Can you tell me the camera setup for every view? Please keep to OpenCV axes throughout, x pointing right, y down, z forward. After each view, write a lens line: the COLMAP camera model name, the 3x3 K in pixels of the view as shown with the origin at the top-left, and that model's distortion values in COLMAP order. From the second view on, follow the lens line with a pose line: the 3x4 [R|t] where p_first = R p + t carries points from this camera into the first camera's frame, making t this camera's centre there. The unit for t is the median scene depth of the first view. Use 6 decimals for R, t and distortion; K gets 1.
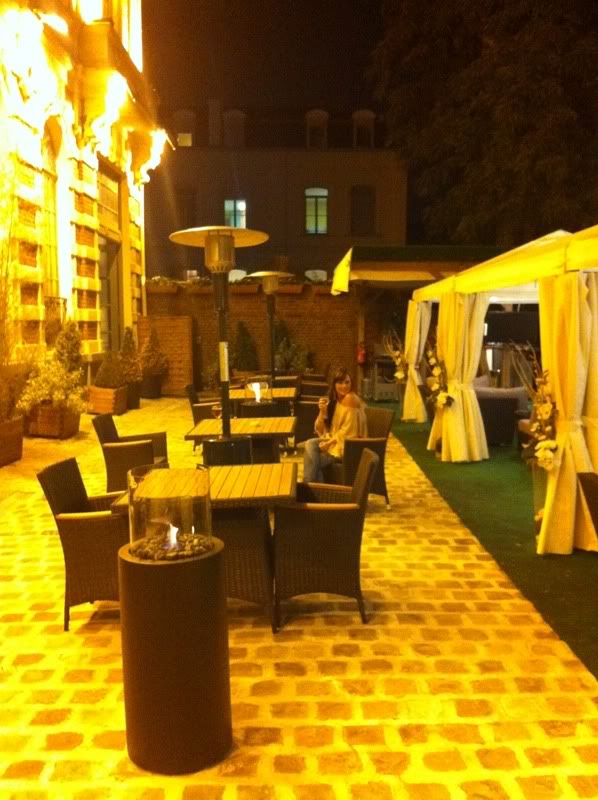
lens RADIAL K [[773.0, 0, 299.0], [0, 773.0, 400.0], [0, 0, 1]] dist [0.108105, -0.353197]
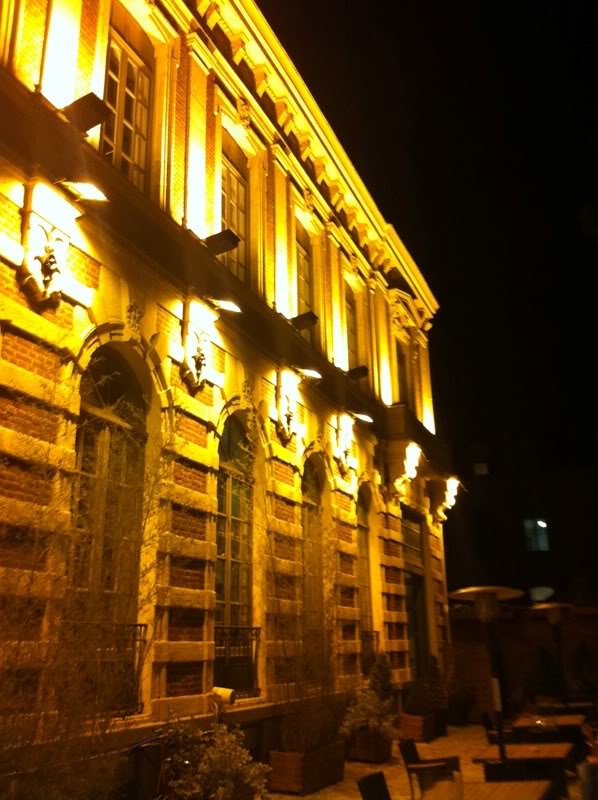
lens RADIAL K [[773.0, 0, 299.0], [0, 773.0, 400.0], [0, 0, 1]] dist [0.108105, -0.353197]
pose [[0.924662, -0.132422, -0.357022, 0.050910], [-0.016447, 0.922821, -0.384877, -0.000175], [0.380434, 0.361753, 0.851120, -0.155515]]
